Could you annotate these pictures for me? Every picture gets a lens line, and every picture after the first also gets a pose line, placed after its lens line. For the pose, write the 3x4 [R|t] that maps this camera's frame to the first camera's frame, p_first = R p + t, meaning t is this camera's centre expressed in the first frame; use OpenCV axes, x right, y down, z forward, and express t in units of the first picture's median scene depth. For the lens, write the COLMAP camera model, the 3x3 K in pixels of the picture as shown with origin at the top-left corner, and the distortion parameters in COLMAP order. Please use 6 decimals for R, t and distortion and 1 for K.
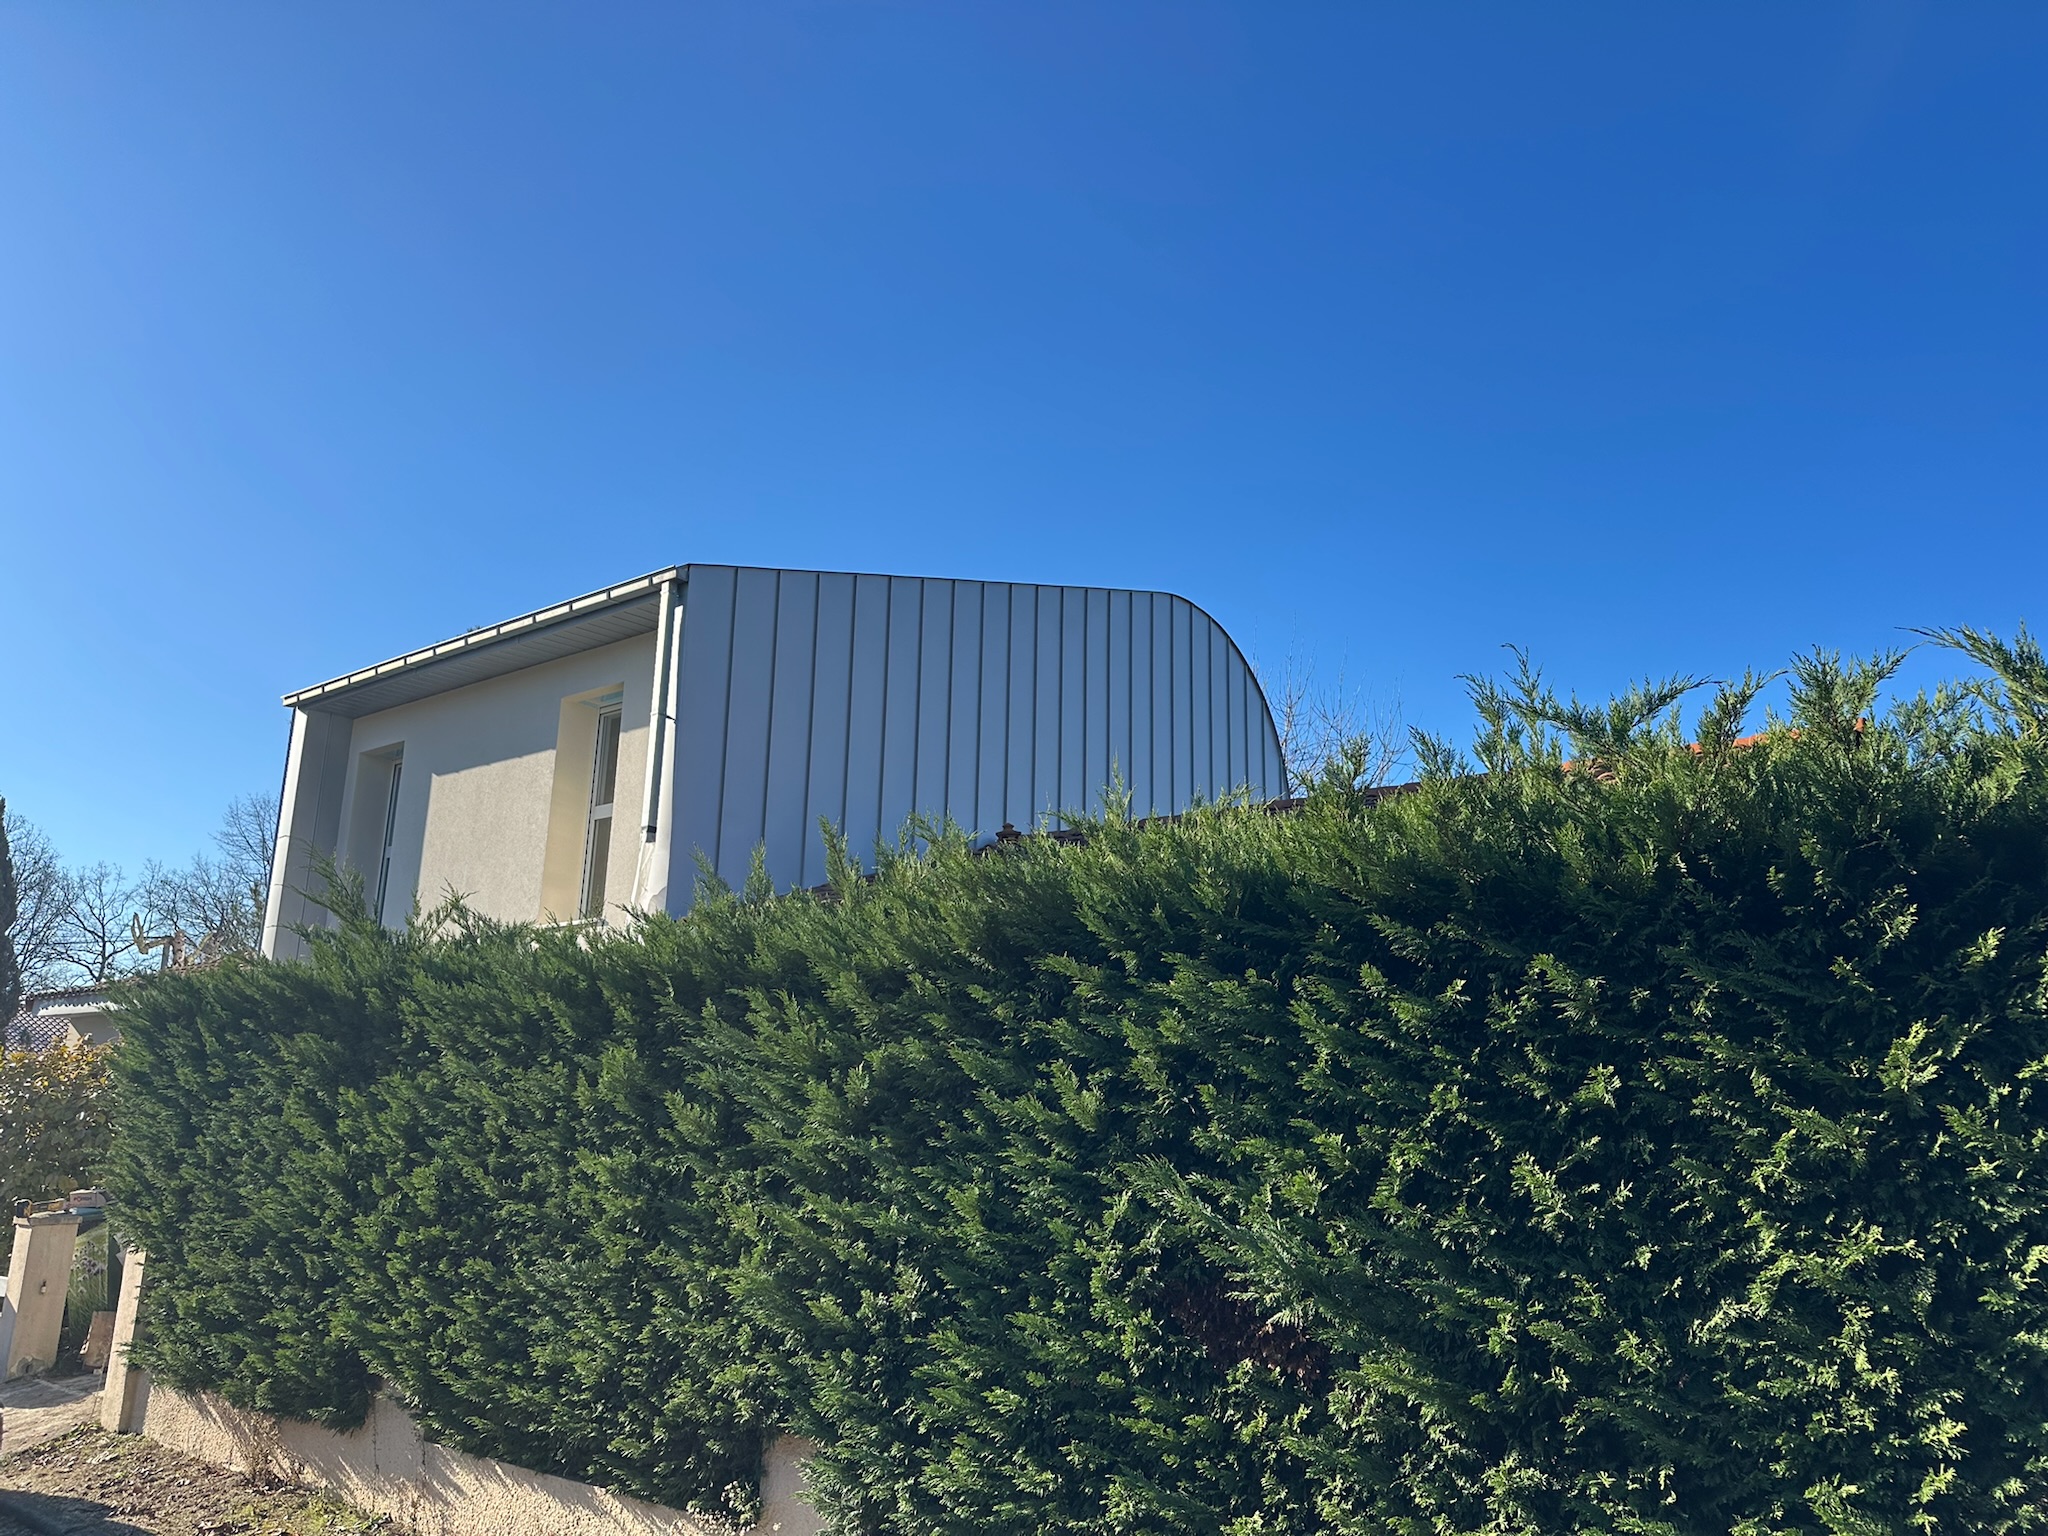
lens RADIAL K [[1430.2, 0, 1031.0], [0, 1430.2, 779.4], [0, 0, 1]] dist [0.003265, -0.004353]
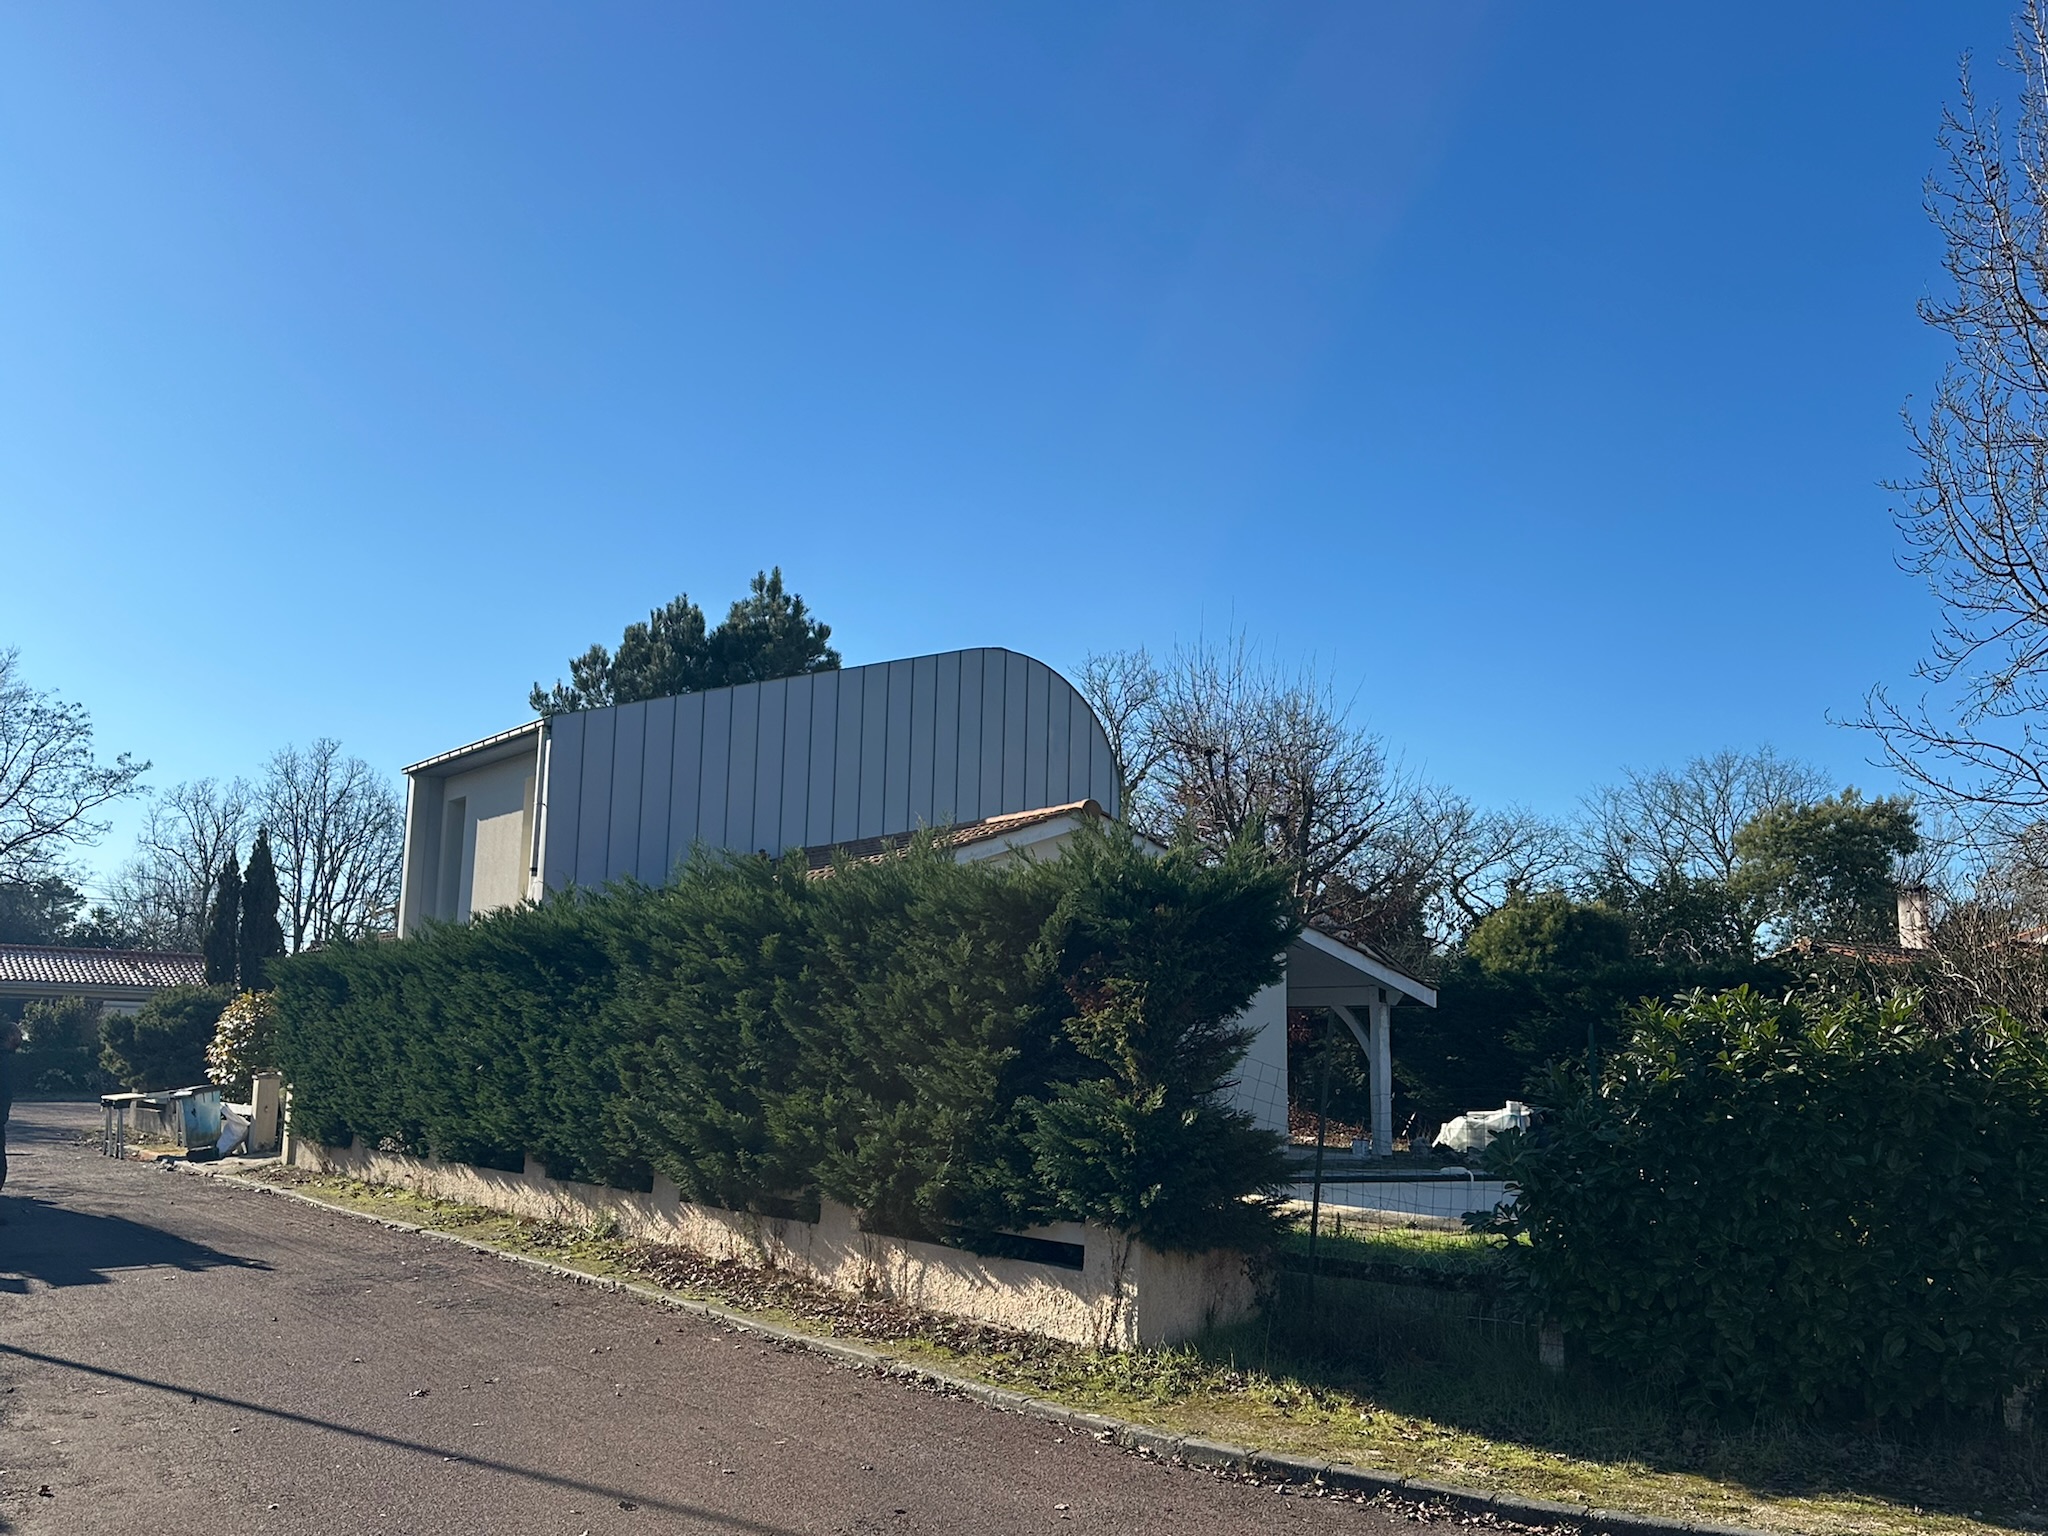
lens RADIAL K [[1915.9, 0, 1021.1], [0, 1915.9, 761.7], [0, 0, 1]] dist [-0.002889, 0.000000]
pose [[0.952110, -0.041521, -0.302923, 1.030529], [0.064391, 0.995746, 0.065902, -0.214673], [0.298898, -0.082251, 0.950734, -1.073467]]
